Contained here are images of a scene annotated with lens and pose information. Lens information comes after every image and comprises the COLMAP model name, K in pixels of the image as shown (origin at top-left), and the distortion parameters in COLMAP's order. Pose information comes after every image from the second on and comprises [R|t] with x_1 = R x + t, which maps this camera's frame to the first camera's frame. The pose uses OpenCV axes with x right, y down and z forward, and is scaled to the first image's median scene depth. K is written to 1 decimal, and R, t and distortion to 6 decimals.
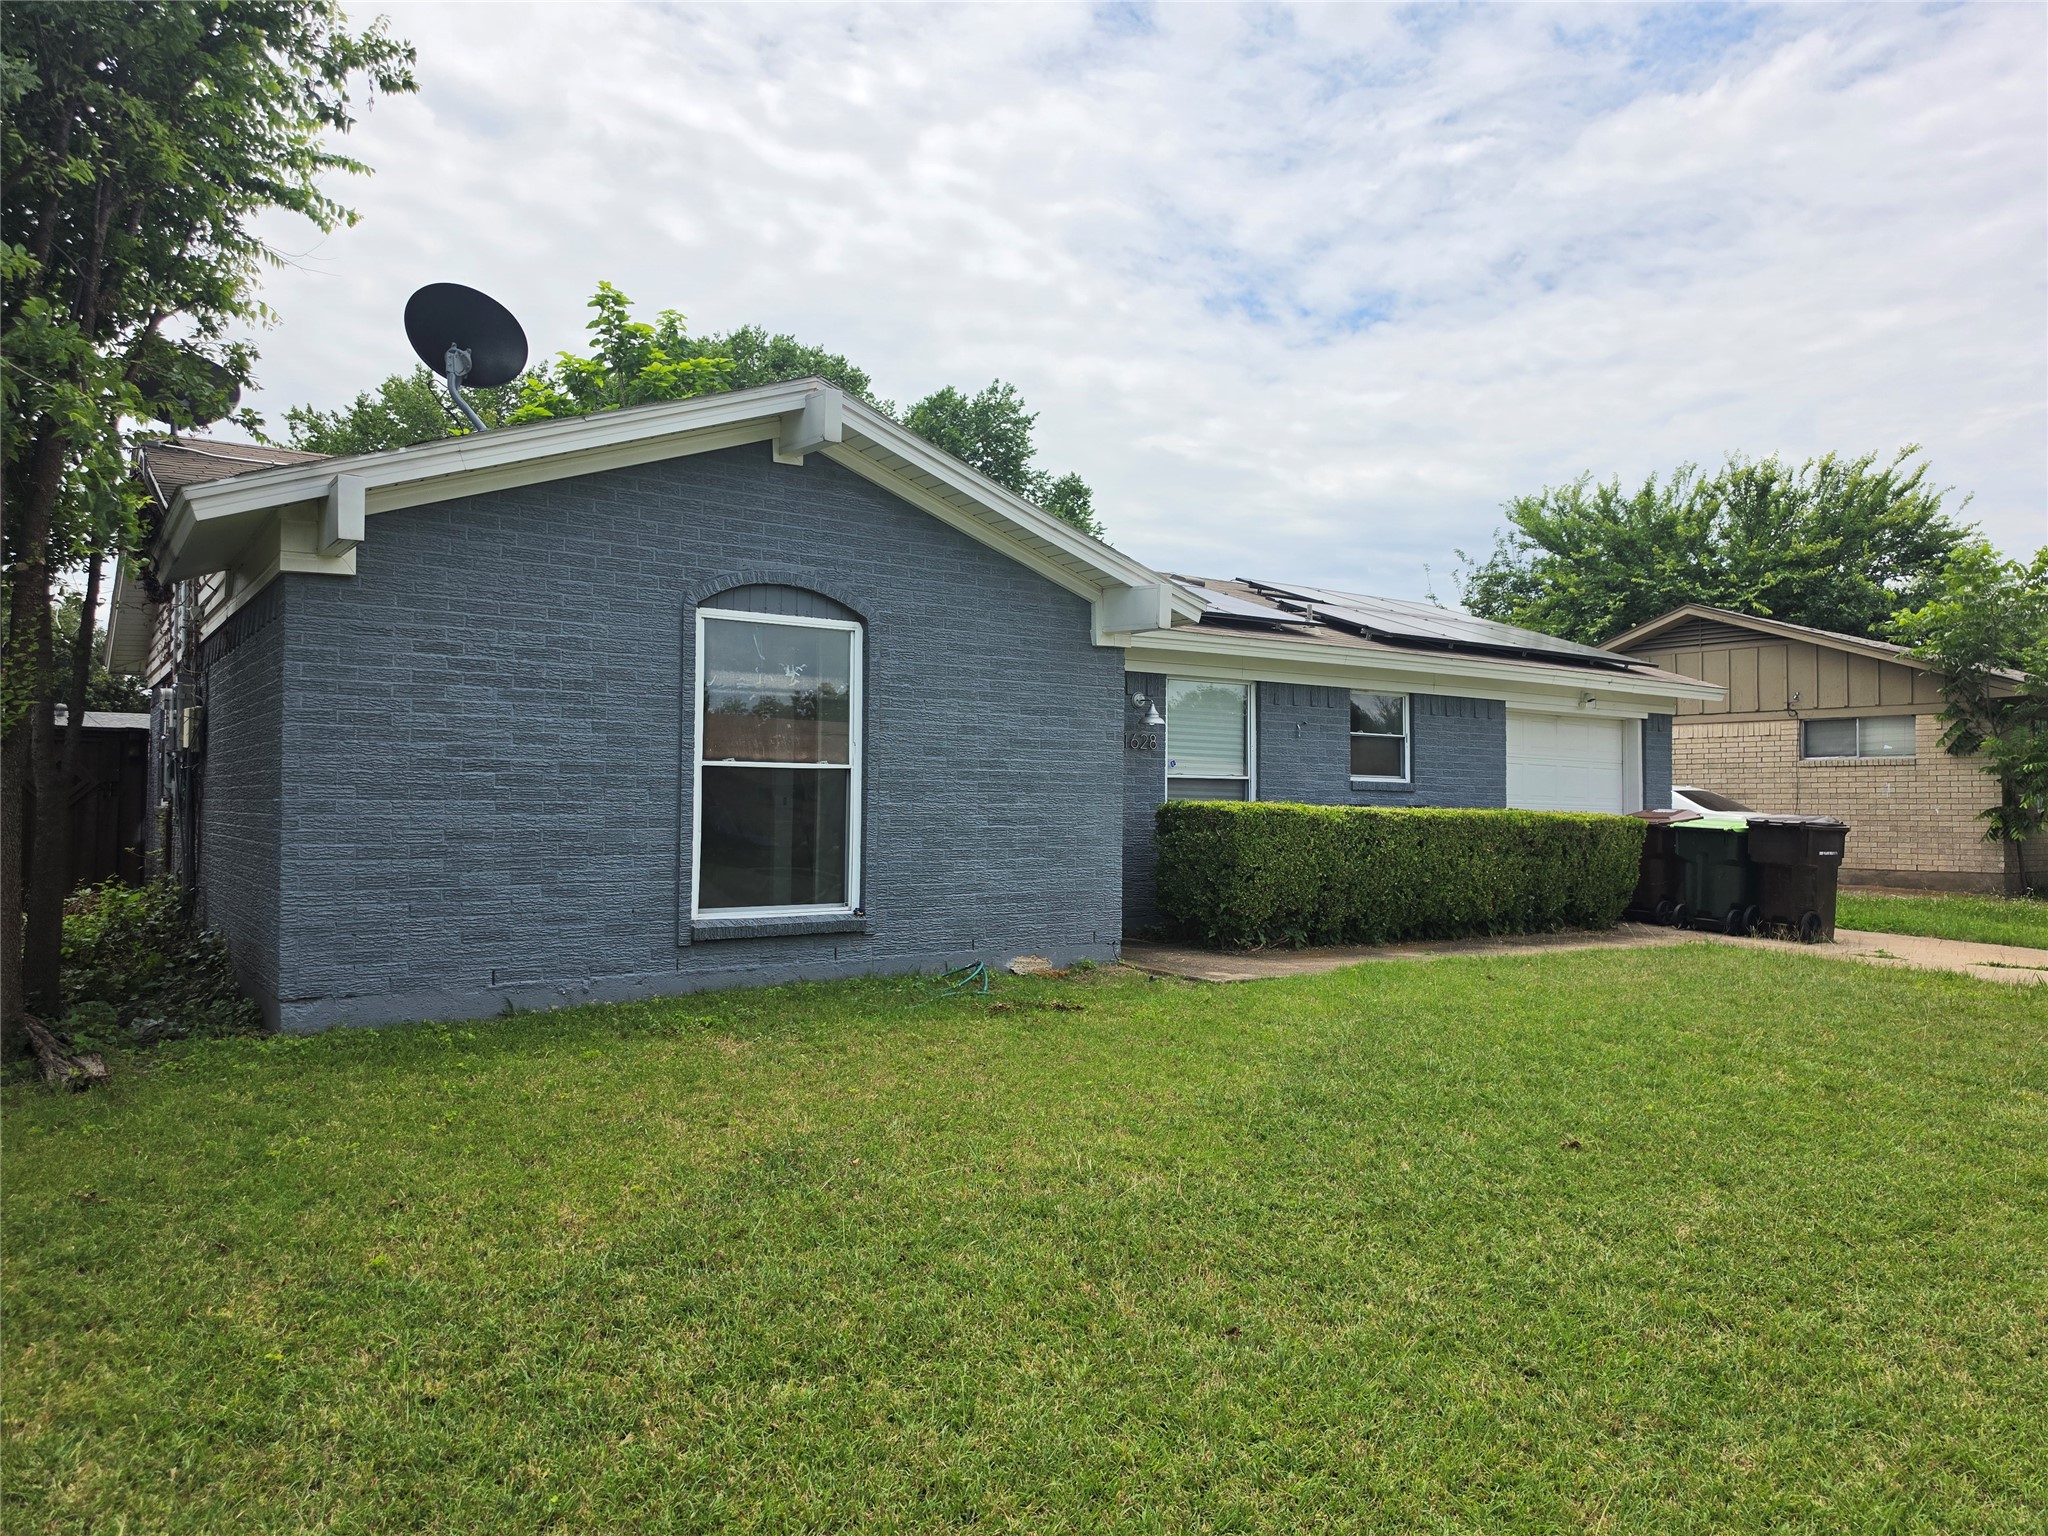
lens RADIAL K [[1398.9, 0, 1022.8], [0, 1398.9, 760.1], [0, 0, 1]] dist [0.036929, -0.011264]
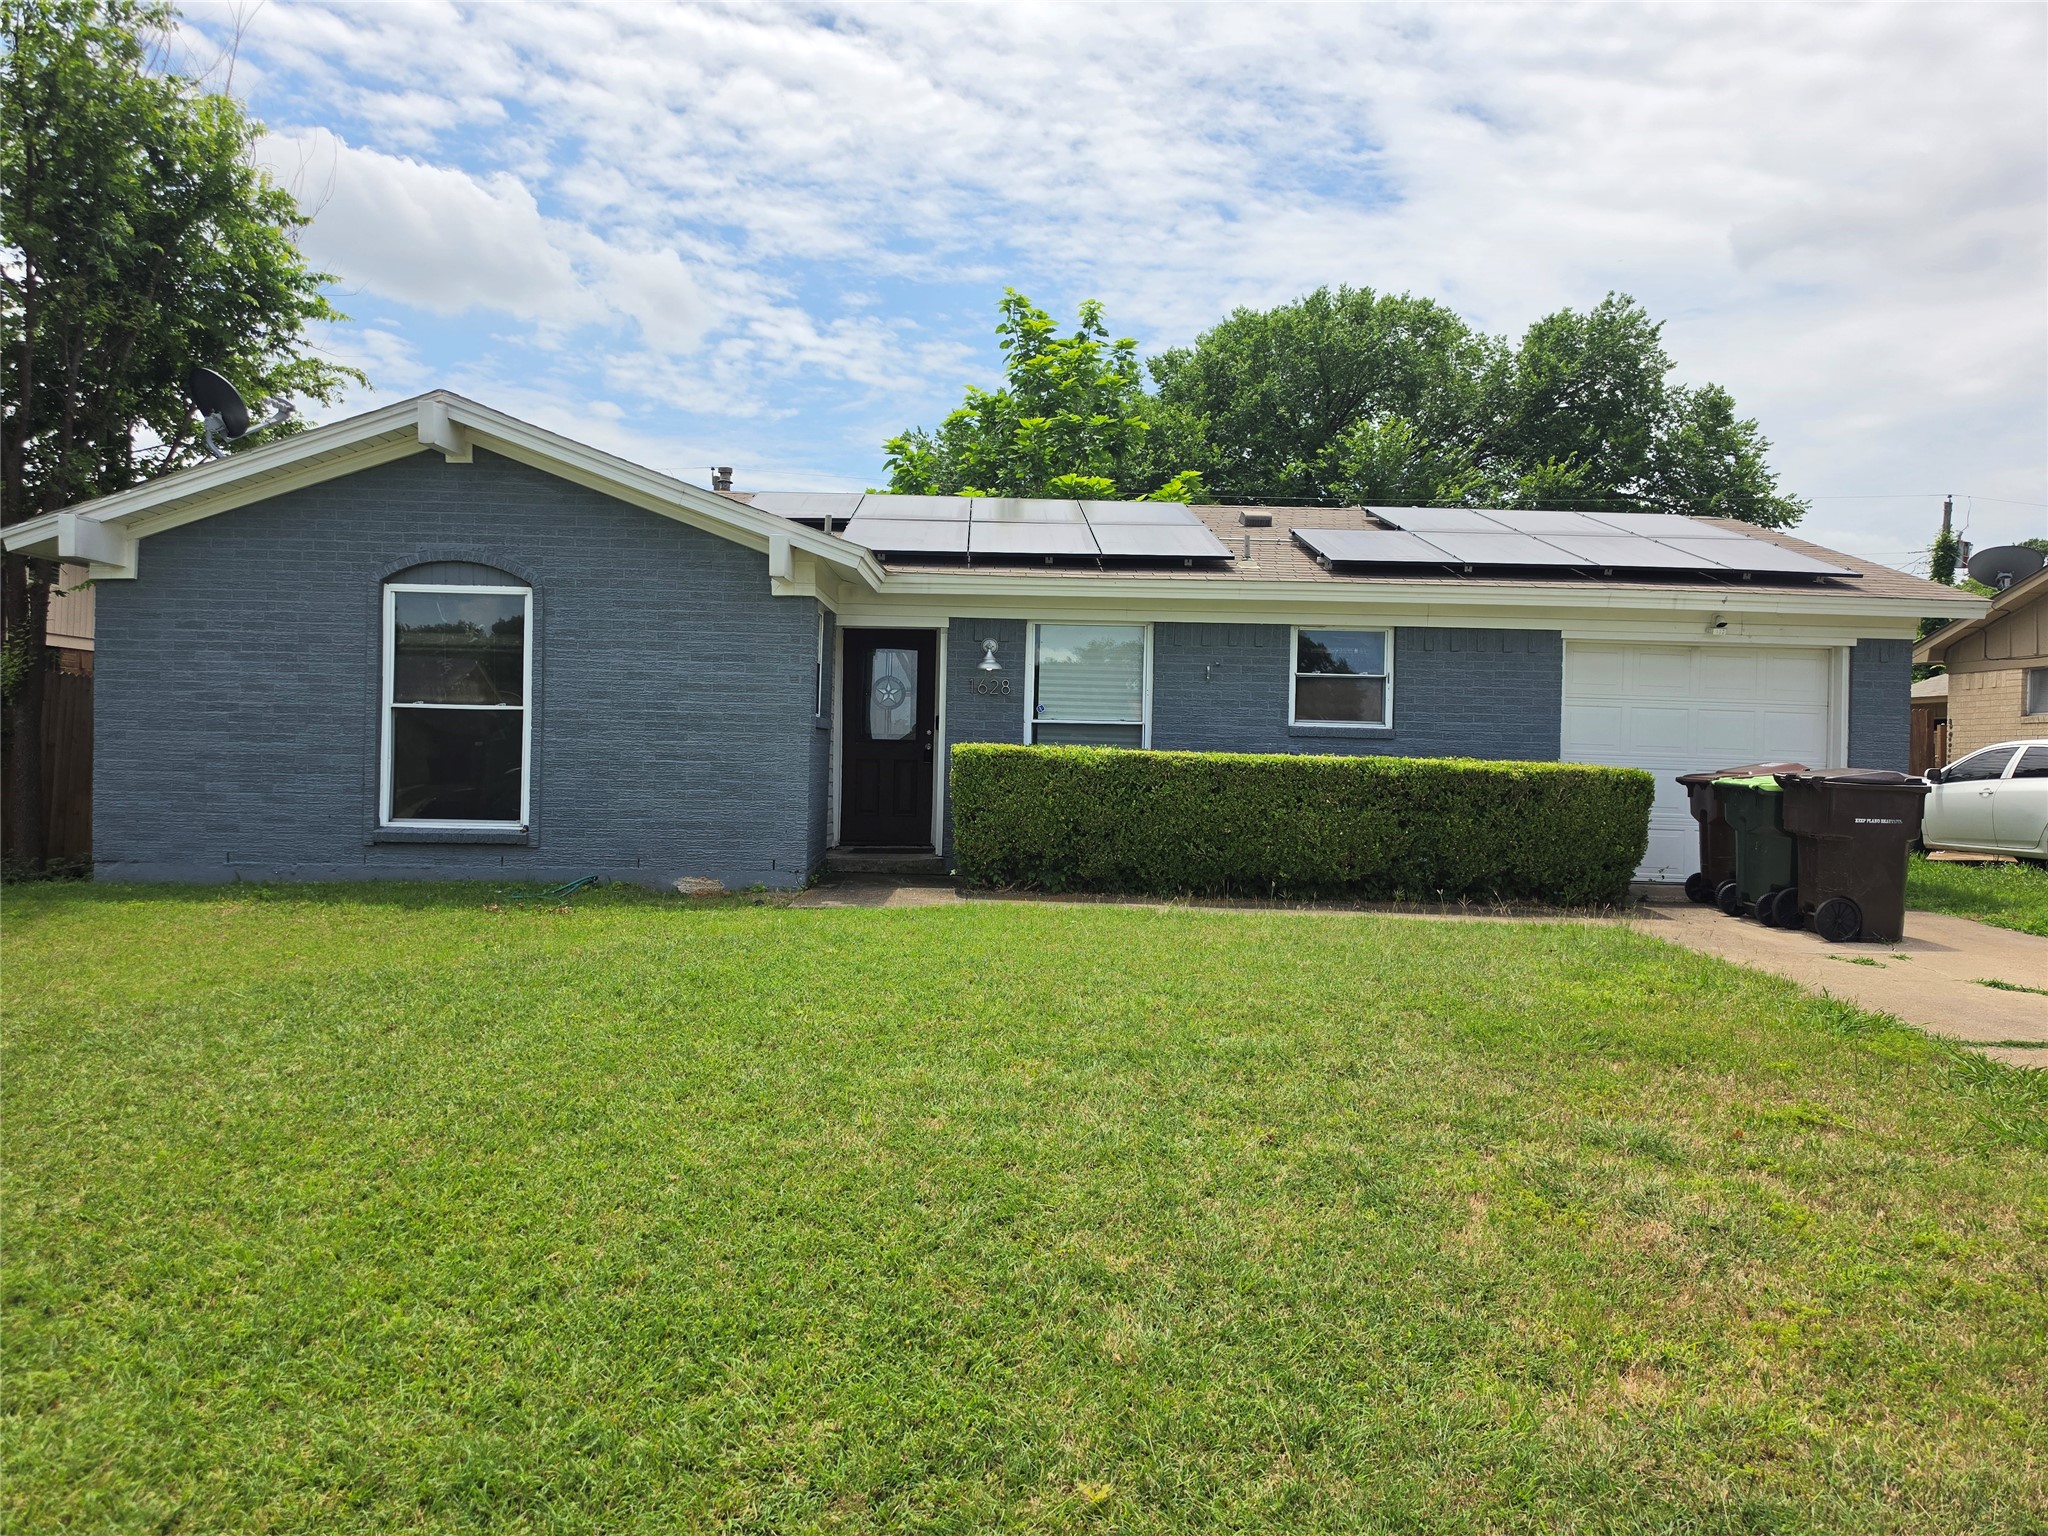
lens RADIAL K [[1398.9, 0, 1025.1], [0, 1398.9, 774.7], [0, 0, 1]] dist [0.036929, -0.011264]
pose [[0.823880, 0.014041, -0.566590, 0.930121], [0.003610, 0.999543, 0.030019, 0.027607], [0.566752, -0.026777, 0.823453, 0.248355]]
